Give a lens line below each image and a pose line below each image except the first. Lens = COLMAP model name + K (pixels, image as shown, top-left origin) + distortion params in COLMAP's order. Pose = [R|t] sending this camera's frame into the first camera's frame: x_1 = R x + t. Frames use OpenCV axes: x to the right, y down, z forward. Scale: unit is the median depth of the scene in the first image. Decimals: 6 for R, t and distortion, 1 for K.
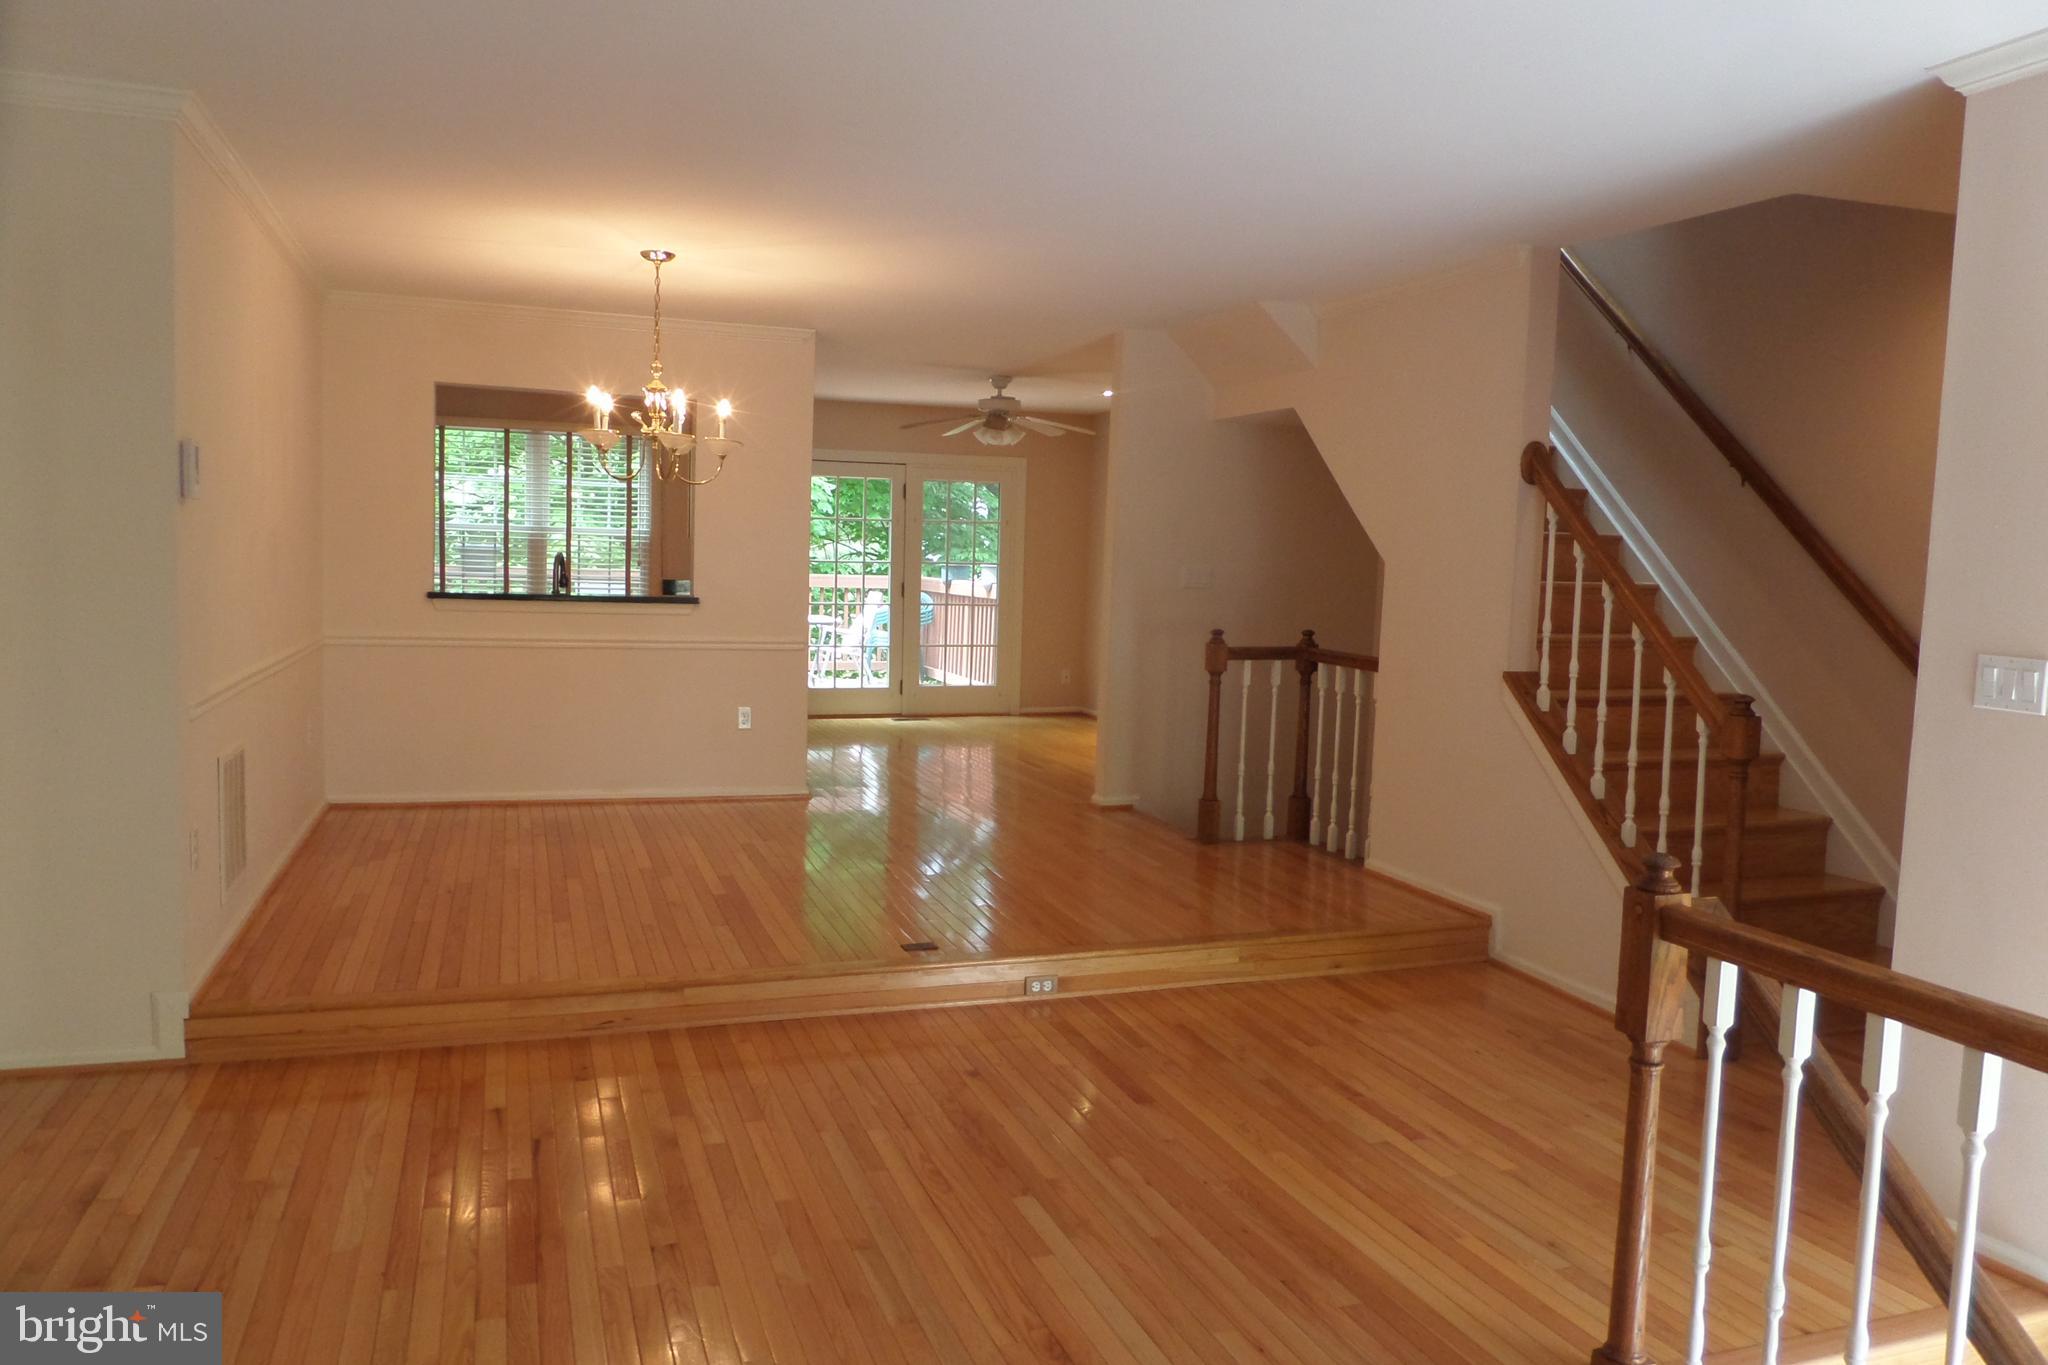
lens RADIAL K [[1495.9, 0, 1024.0], [0, 1495.9, 682.5], [0, 0, 1]] dist [-0.001648, -0.000567]
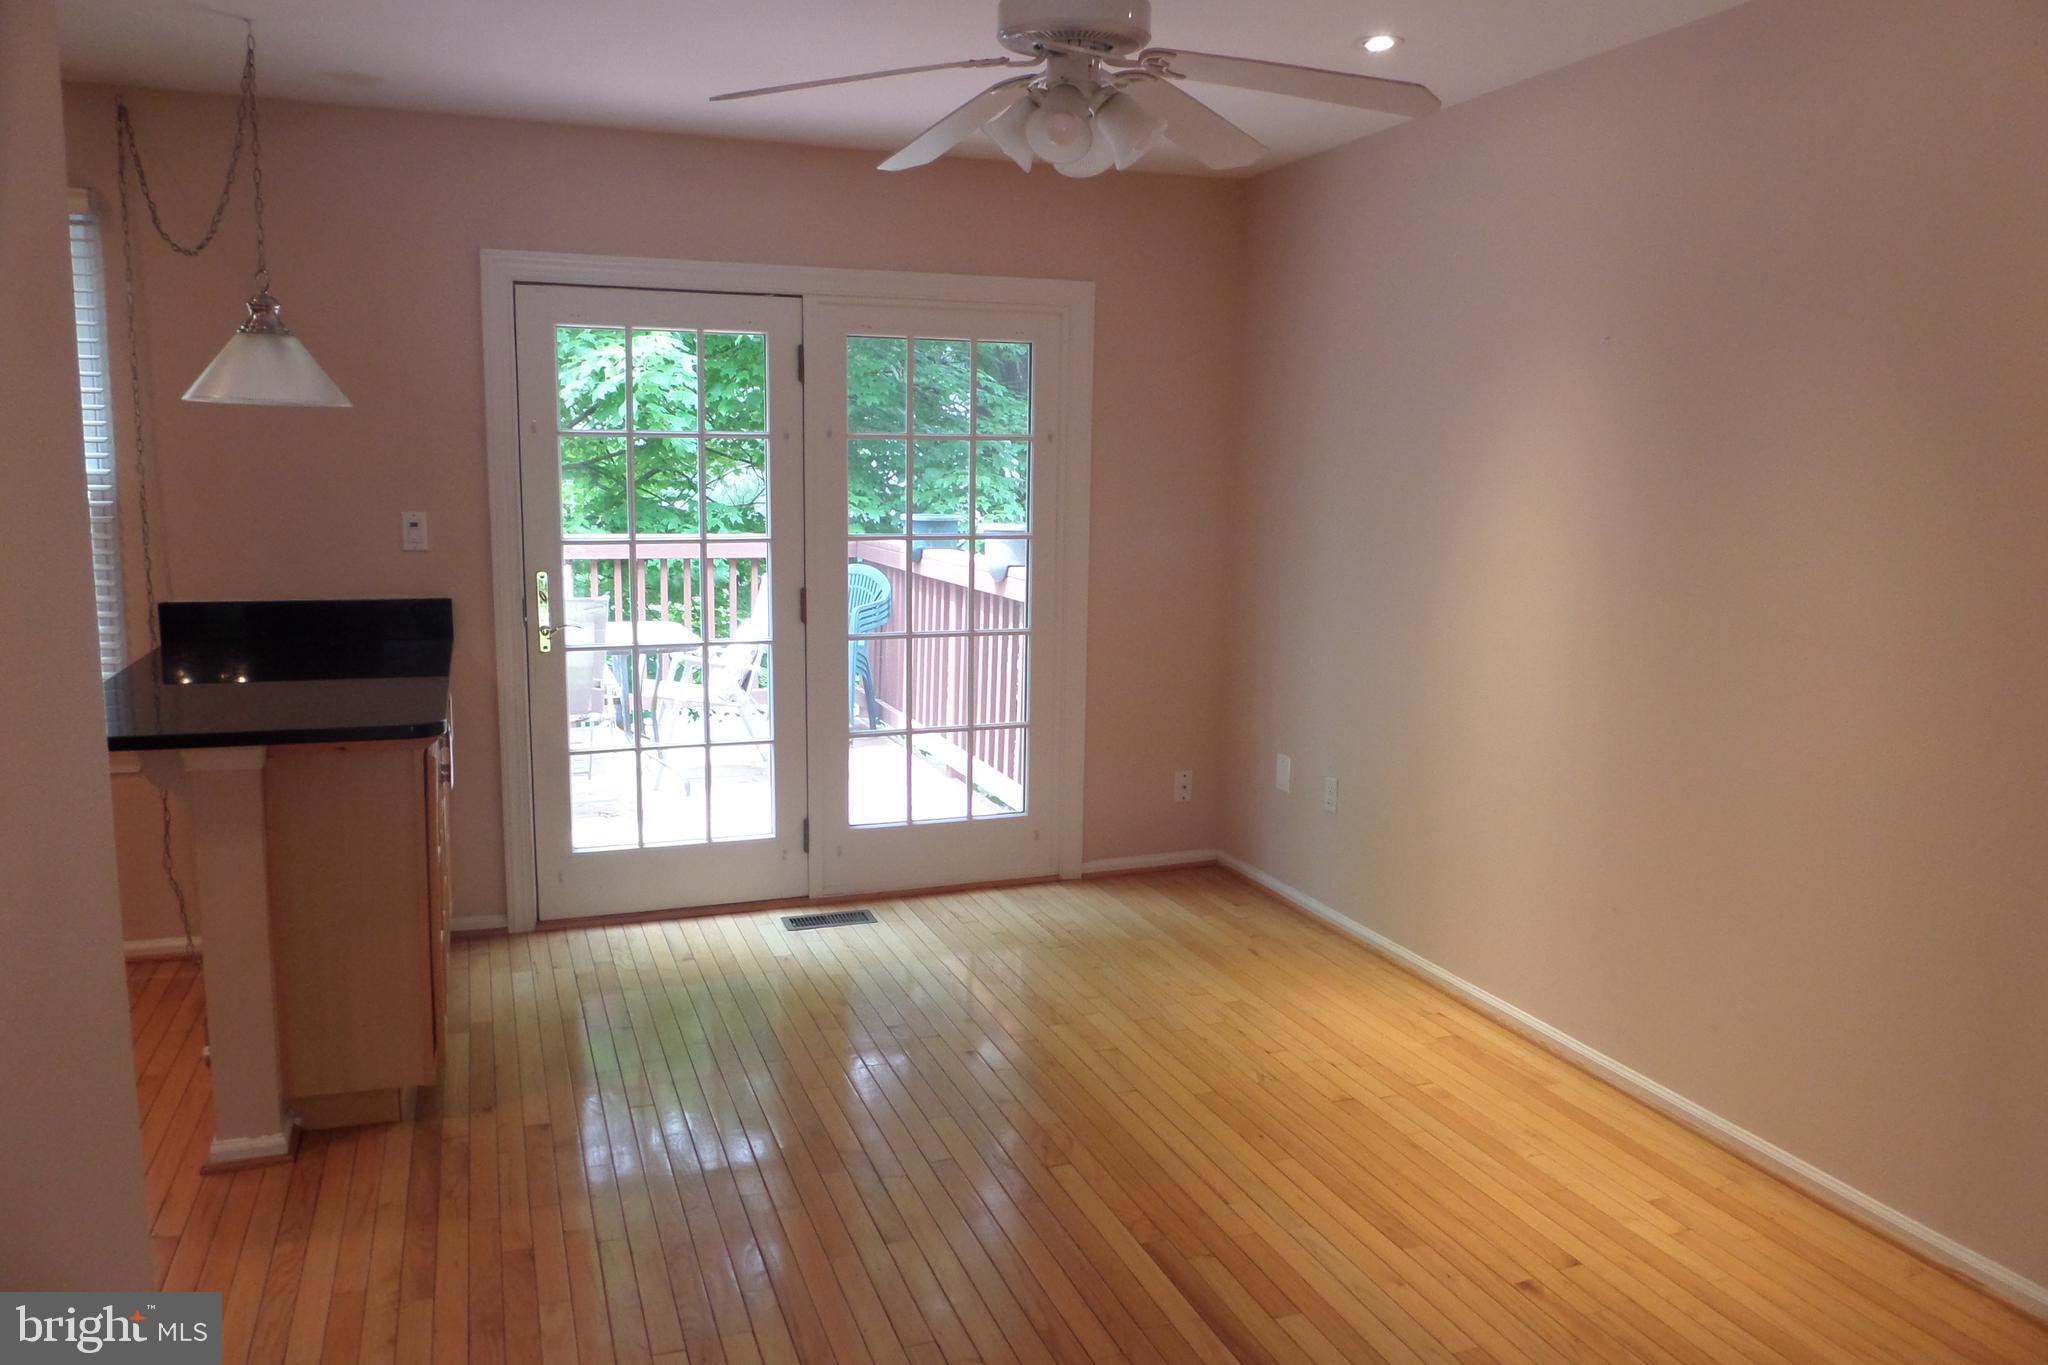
lens RADIAL K [[1495.9, 0, 1024.0], [0, 1495.9, 682.5], [0, 0, 1]] dist [-0.001648, -0.000567]
pose [[0.999692, -0.011389, 0.022060, -0.028785], [0.009042, 0.994563, 0.103744, -0.080323], [-0.023121, -0.103513, 0.994359, 0.568167]]
